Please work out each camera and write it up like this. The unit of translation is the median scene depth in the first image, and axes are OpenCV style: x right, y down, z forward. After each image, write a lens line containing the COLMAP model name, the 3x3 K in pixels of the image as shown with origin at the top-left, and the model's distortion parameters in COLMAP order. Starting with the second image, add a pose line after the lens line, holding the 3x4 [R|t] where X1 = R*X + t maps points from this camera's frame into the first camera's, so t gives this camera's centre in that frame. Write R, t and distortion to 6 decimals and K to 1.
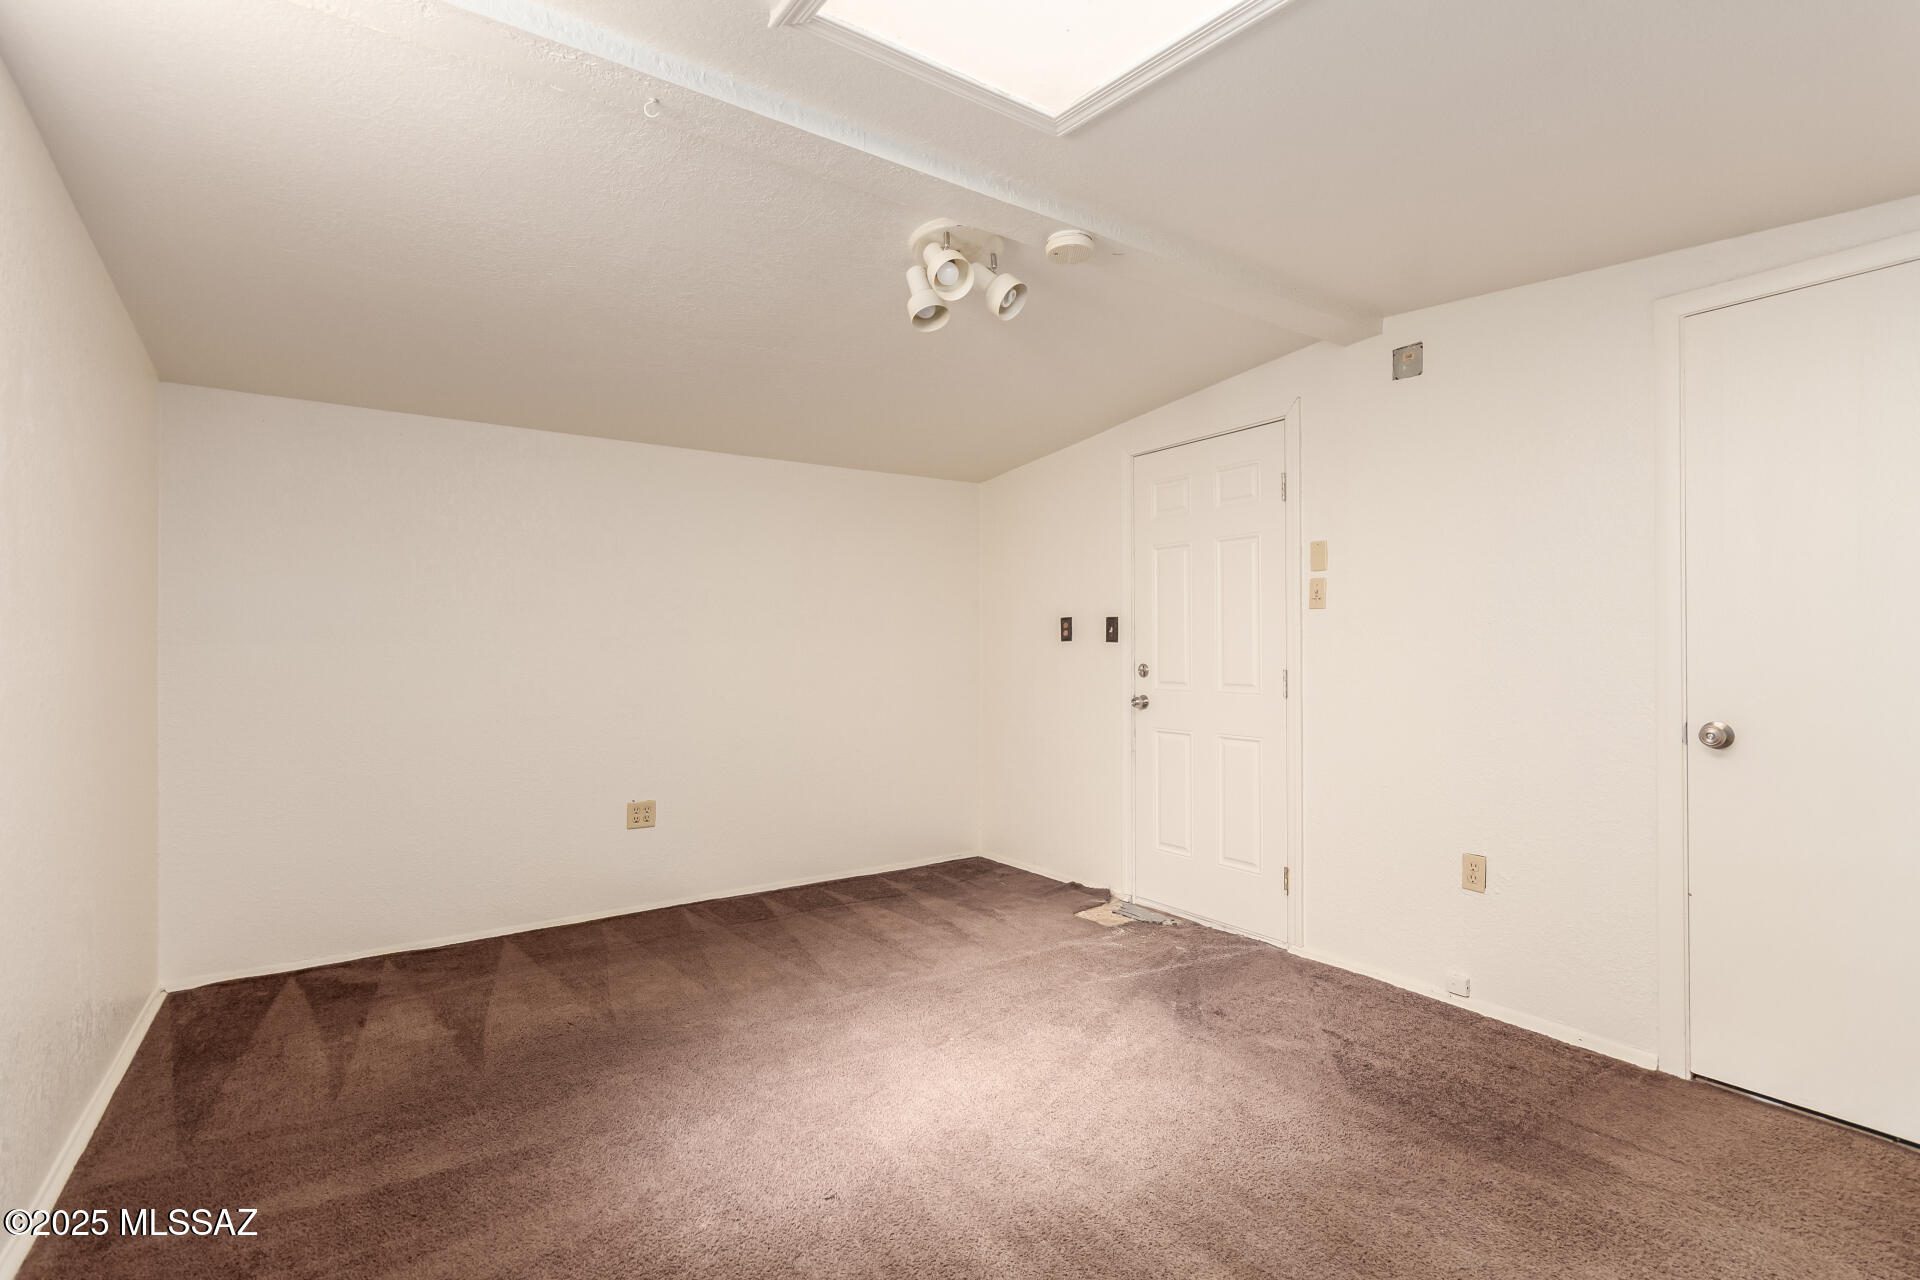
lens RADIAL K [[896.4, 0, 973.7], [0, 896.4, 637.8], [0, 0, 1]] dist [0.000978, 0.000453]
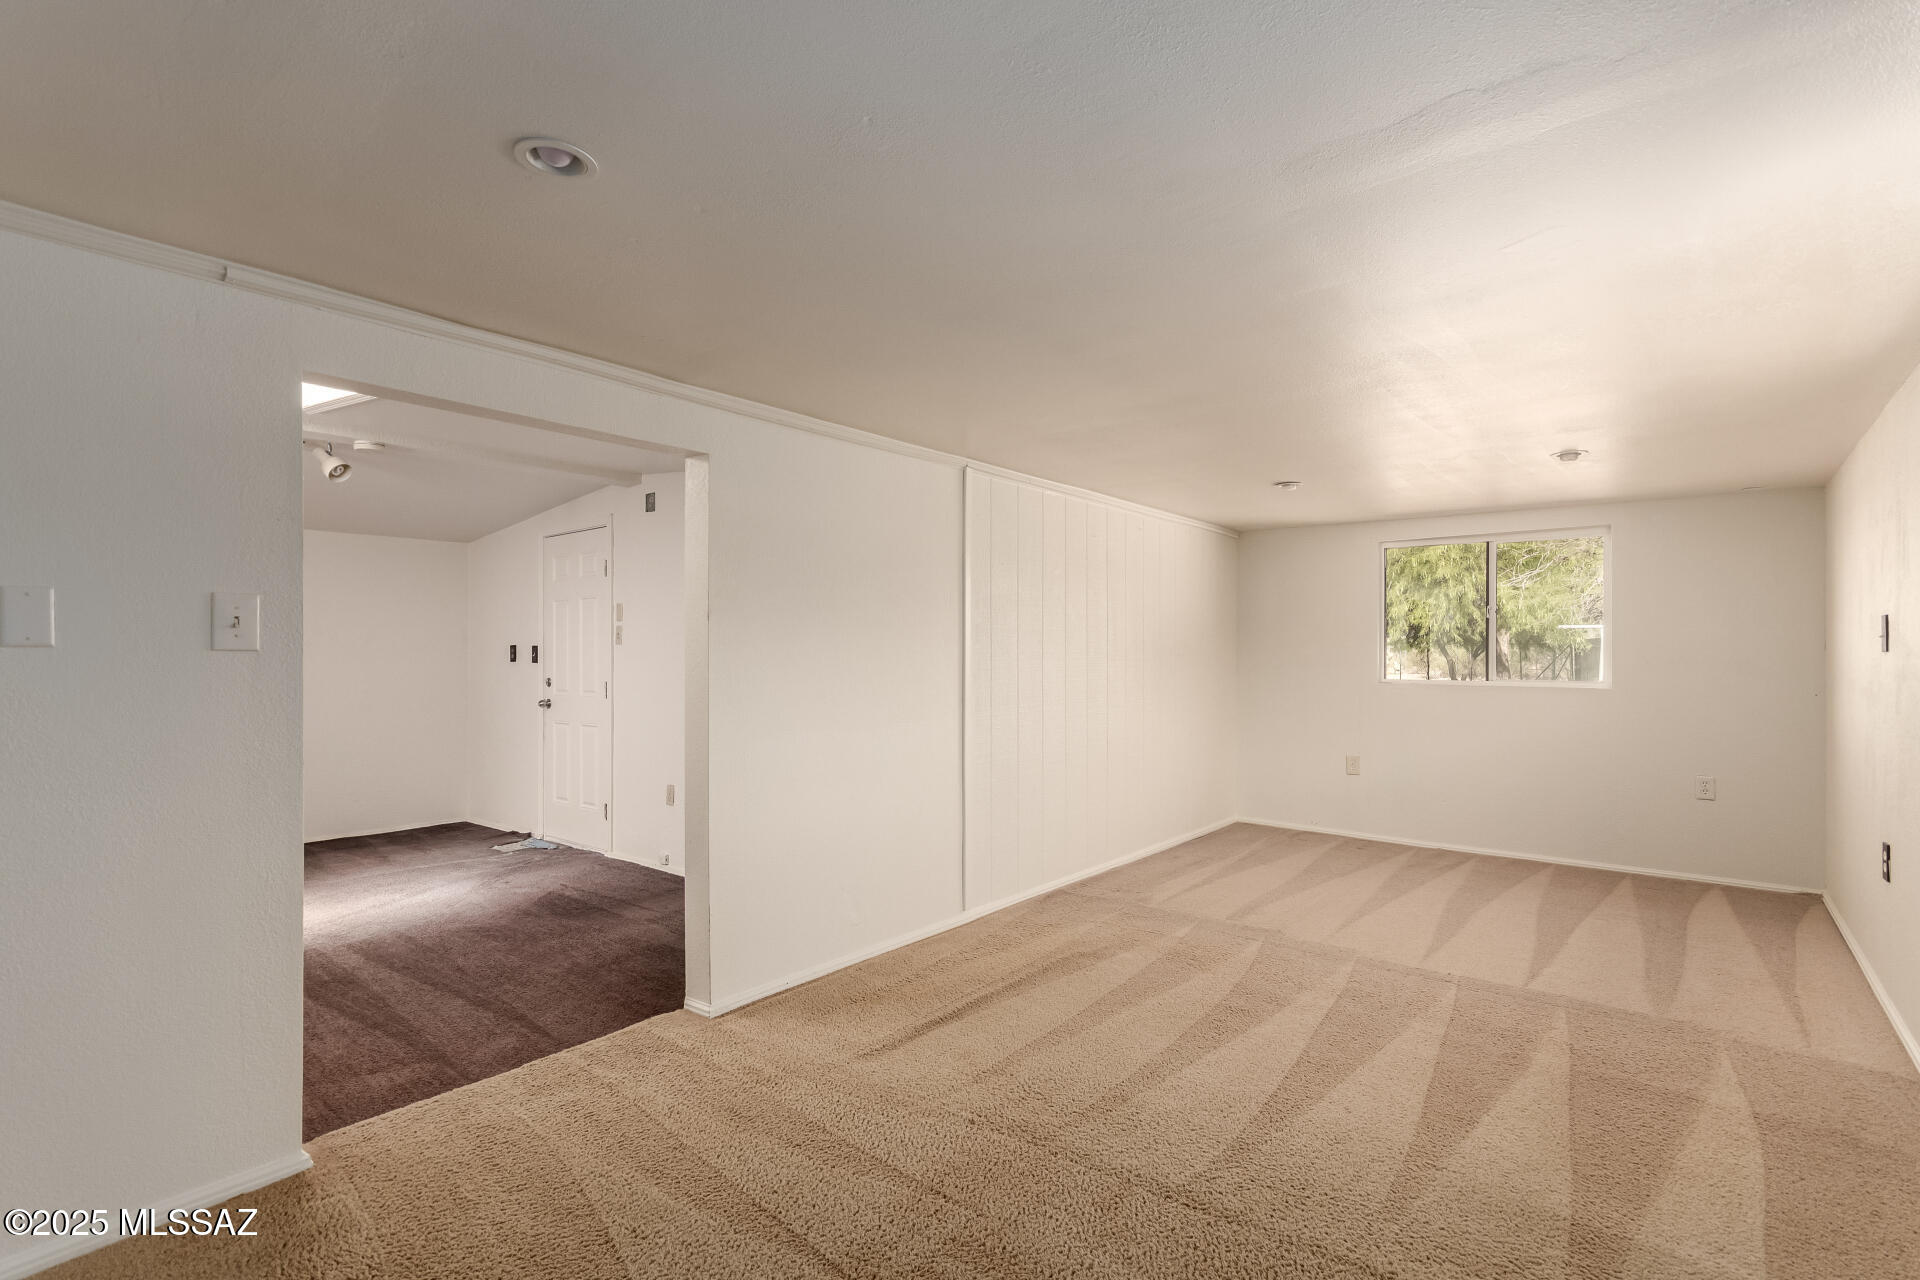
lens RADIAL K [[896.4, 0, 972.8], [0, 896.4, 645.1], [0, 0, 1]] dist [0.000978, 0.000453]
pose [[0.960739, 0.005627, 0.277397, 0.500148], [-0.004575, 0.999980, -0.004442, -0.024046], [-0.277416, 0.002999, 0.960745, -0.690633]]
